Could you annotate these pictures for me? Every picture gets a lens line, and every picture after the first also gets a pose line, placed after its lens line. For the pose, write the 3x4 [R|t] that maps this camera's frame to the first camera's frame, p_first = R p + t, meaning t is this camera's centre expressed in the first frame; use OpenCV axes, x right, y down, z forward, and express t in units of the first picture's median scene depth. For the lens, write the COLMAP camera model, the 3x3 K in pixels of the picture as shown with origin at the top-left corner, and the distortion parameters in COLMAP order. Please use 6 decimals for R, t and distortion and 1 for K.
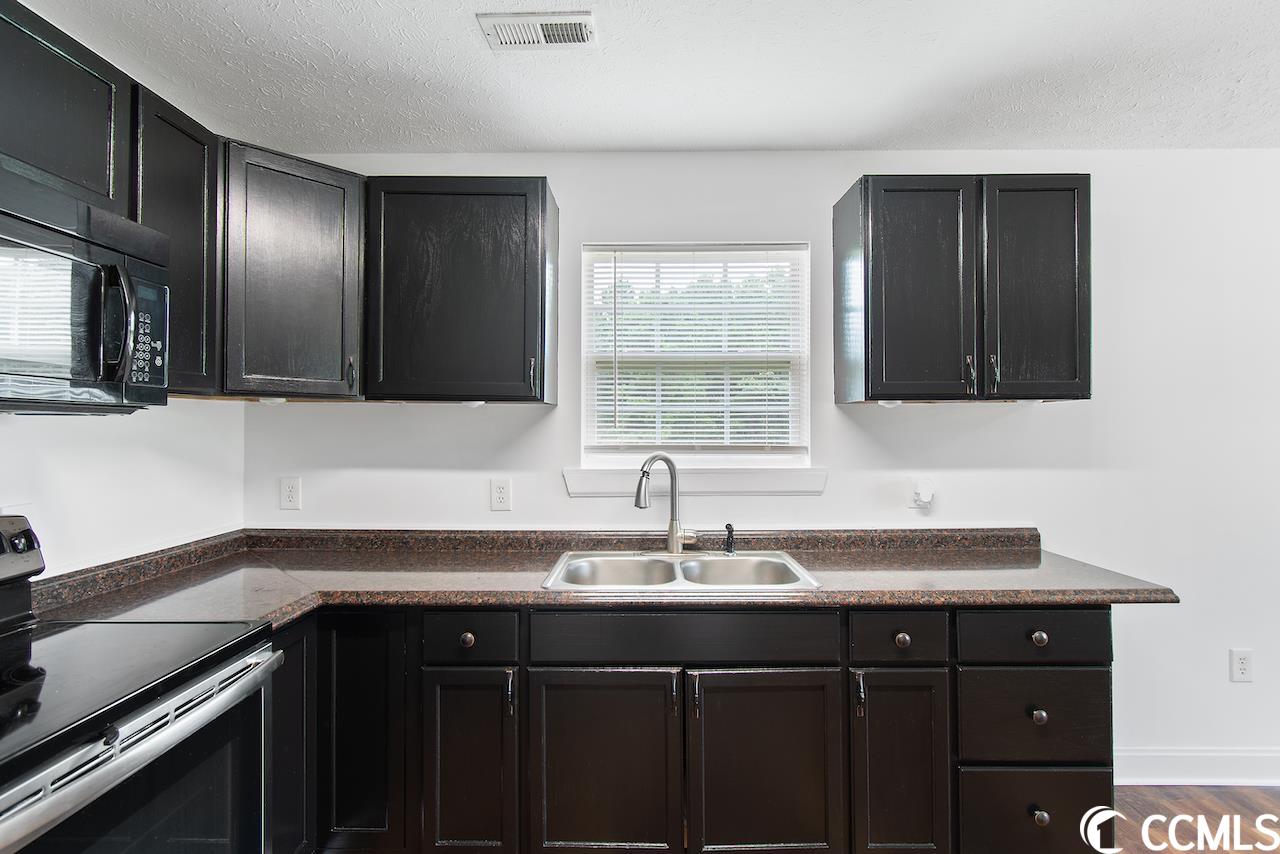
lens RADIAL K [[620.1, 0, 639.3], [0, 620.1, 425.4], [0, 0, 1]] dist [0.001151, -0.000628]
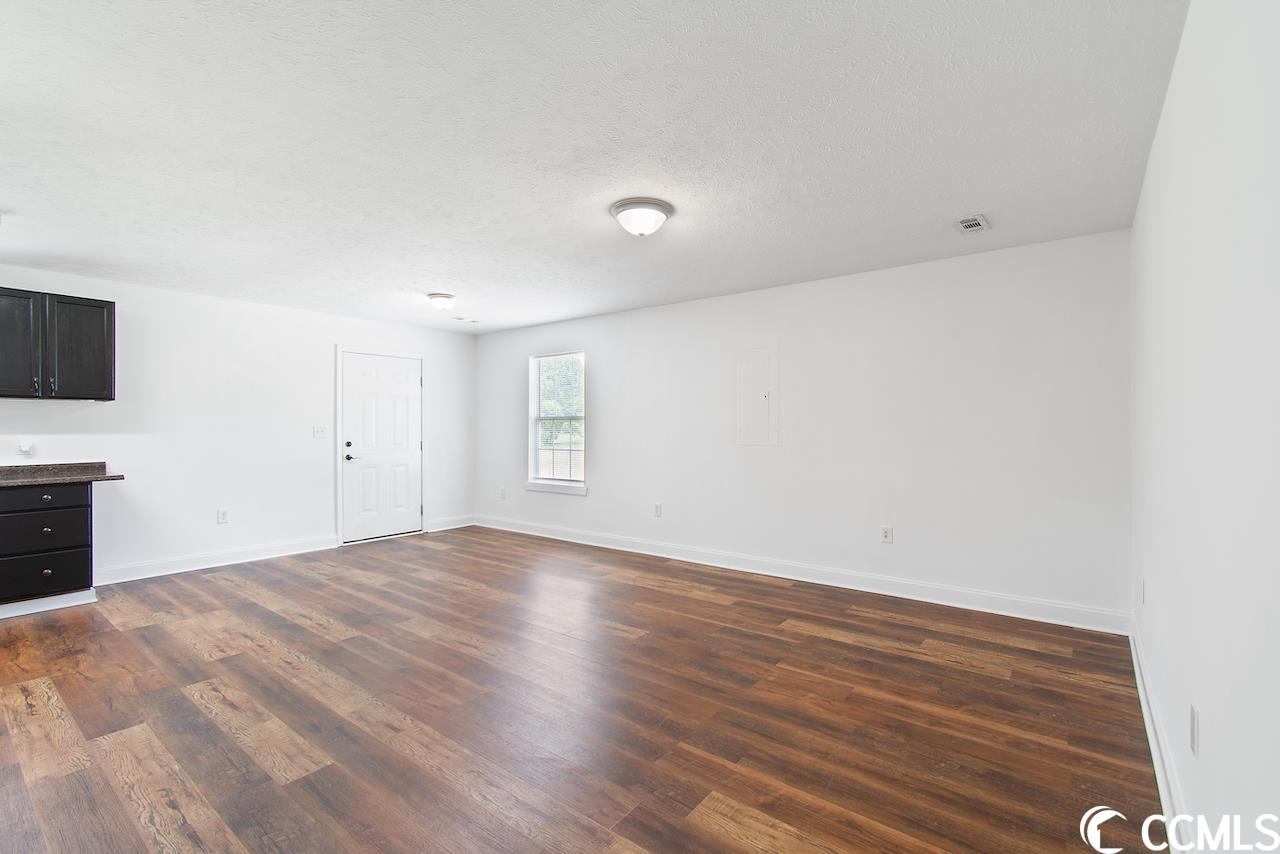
lens RADIAL K [[571.4, 0, 636.9], [0, 571.4, 428.4], [0, 0, 1]] dist [0.005127, -0.000503]
pose [[0.609281, 0.000767, 0.792954, 0.209186], [-0.001737, 0.999998, 0.000367, 0.050876], [-0.792953, -0.001601, 0.609281, -1.629418]]
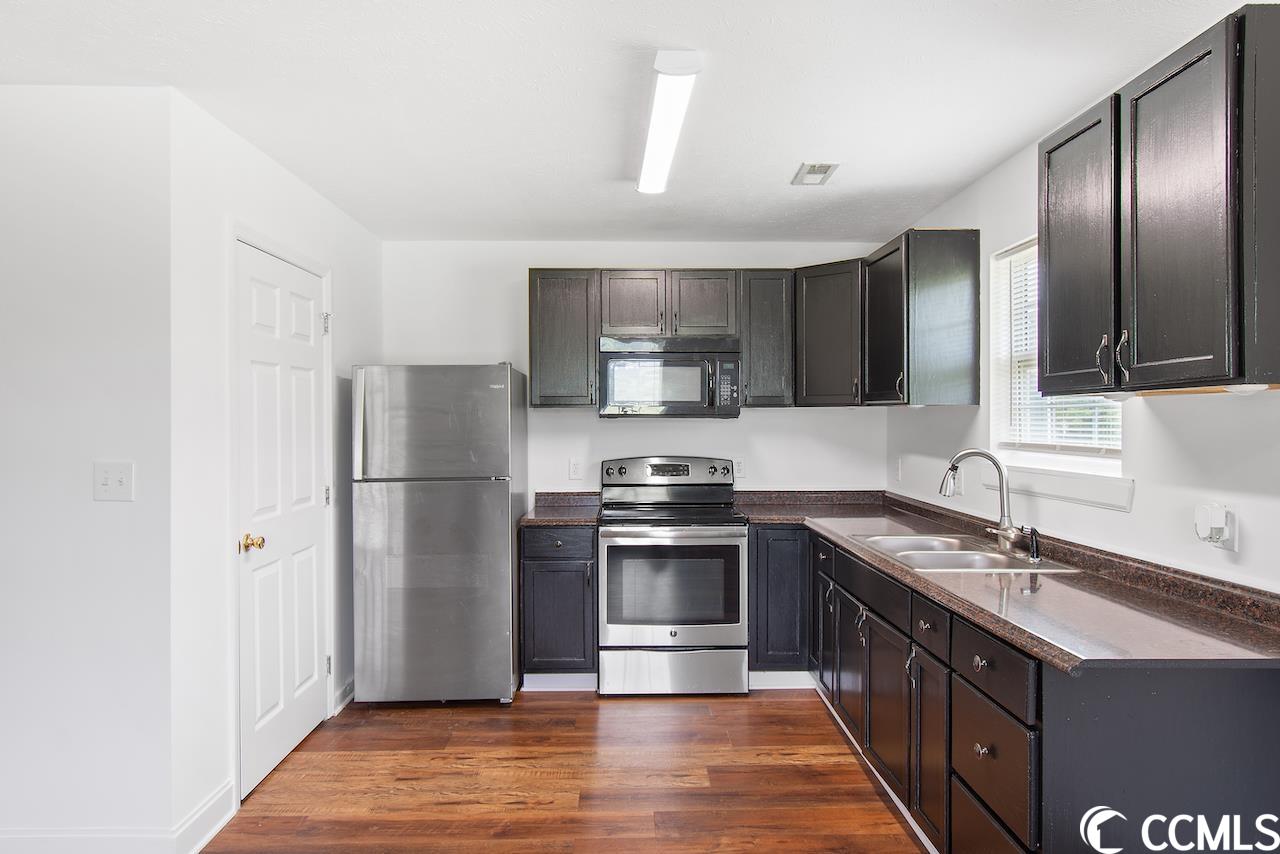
lens RADIAL K [[790.4, 0, 638.6], [0, 790.4, 423.9], [0, 0, 1]] dist [0.005180, -0.004011]
pose [[0.031721, 0.005588, -0.999481, 1.340425], [0.004886, 0.999972, 0.005745, -0.010158], [0.999485, -0.005066, 0.031692, 0.356856]]
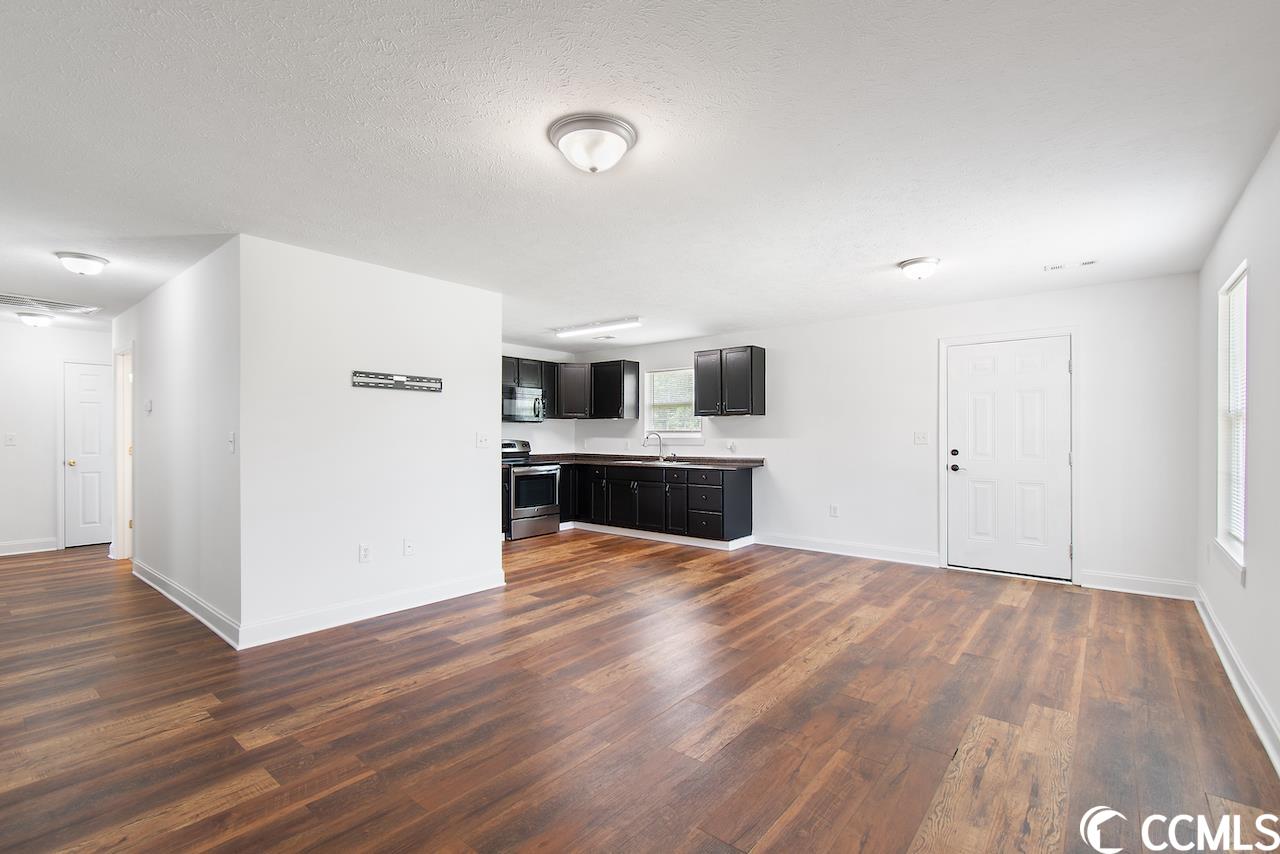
lens RADIAL K [[571.4, 0, 632.9], [0, 571.4, 438.3], [0, 0, 1]] dist [0.005127, -0.000503]
pose [[0.770616, 0.003953, -0.637287, 1.948139], [0.002605, 0.999953, 0.009353, 0.046210], [0.637294, -0.008868, 0.770570, -1.531388]]
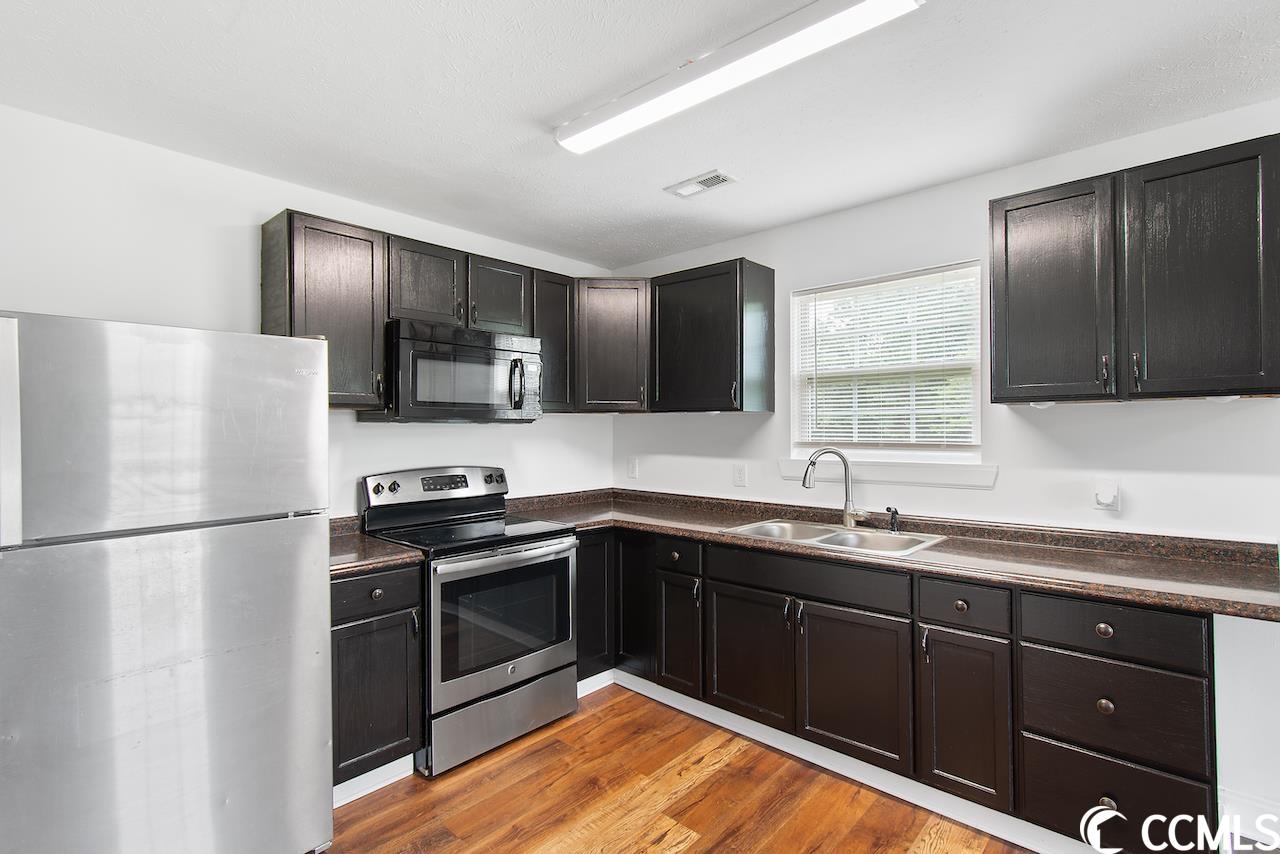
lens RADIAL K [[596.9, 0, 641.0], [0, 596.9, 429.5], [0, 0, 1]] dist [0.001850, 0.000819]
pose [[0.746823, -0.002619, -0.665018, 0.552893], [0.005931, 0.999979, 0.002722, -0.000066], [0.664997, -0.005977, 0.746822, -0.197182]]
